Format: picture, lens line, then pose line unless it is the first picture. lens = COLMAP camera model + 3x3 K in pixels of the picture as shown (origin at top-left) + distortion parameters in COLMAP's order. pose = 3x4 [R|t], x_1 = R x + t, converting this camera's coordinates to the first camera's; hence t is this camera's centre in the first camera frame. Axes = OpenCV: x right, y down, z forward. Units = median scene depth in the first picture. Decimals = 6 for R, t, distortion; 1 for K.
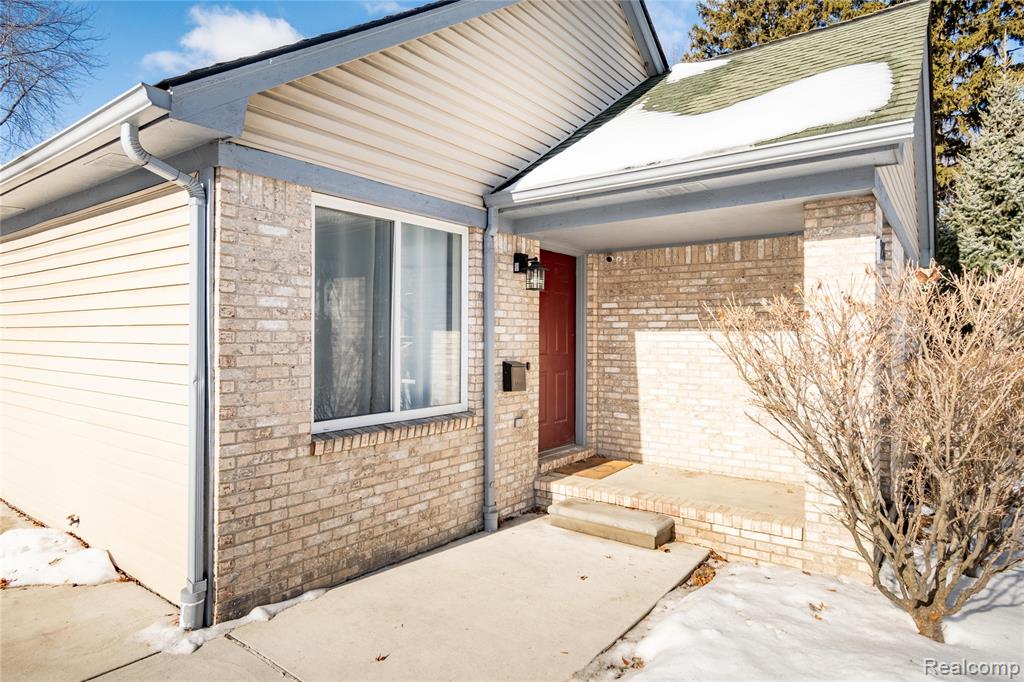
lens RADIAL K [[588.4, 0, 514.6], [0, 588.4, 329.7], [0, 0, 1]] dist [0.005369, 0.000711]
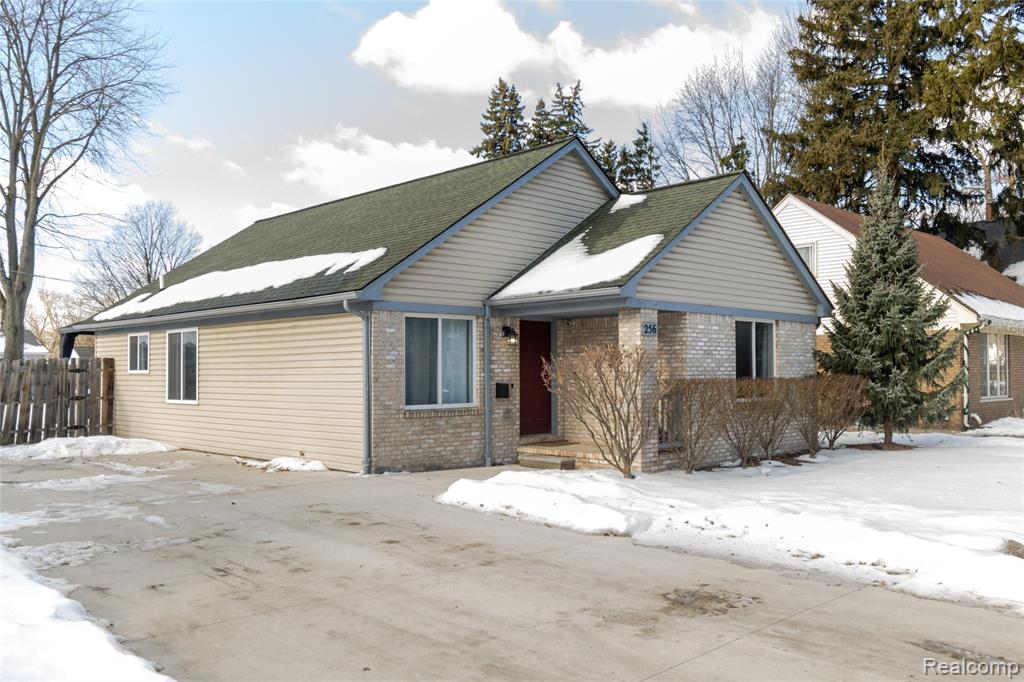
lens RADIAL K [[827.5, 0, 512.0], [0, 827.5, 341.0], [0, 0, 1]] dist [-0.006133, -0.001583]
pose [[0.985208, -0.016458, -0.170569, 0.600915], [0.012003, 0.999560, -0.027120, -0.010716], [0.170940, 0.024671, 0.984973, -2.024166]]
